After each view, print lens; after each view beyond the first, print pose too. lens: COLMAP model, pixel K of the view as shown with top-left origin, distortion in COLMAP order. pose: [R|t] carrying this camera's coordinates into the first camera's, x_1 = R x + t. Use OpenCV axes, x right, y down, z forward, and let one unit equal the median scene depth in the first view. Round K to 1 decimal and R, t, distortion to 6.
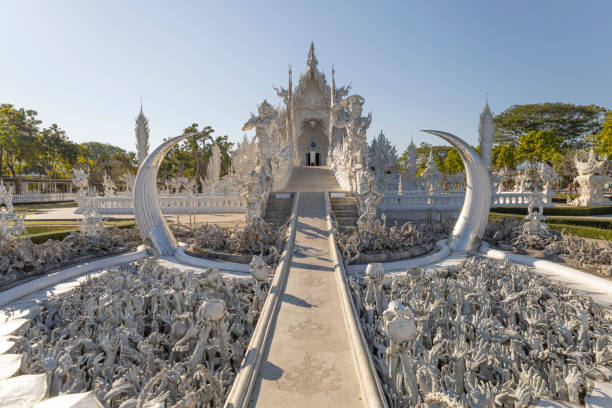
lens RADIAL K [[396.8, 0, 309.9], [0, 396.8, 205.6], [0, 0, 1]] dist [-0.005255, 0.001962]
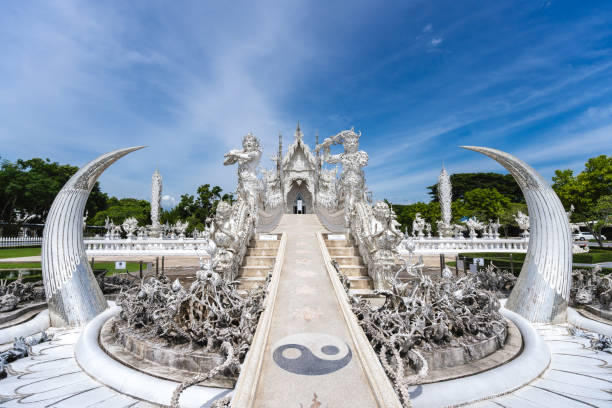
lens RADIAL K [[241.8, 0, 299.5], [0, 241.8, 217.9], [0, 0, 1]] dist [-0.001405, -0.000036]
pose [[0.999684, 0.008015, 0.023835, -0.018958], [-0.004708, 0.990742, -0.135679, 0.002732], [-0.024702, 0.135523, 0.990466, 0.690128]]
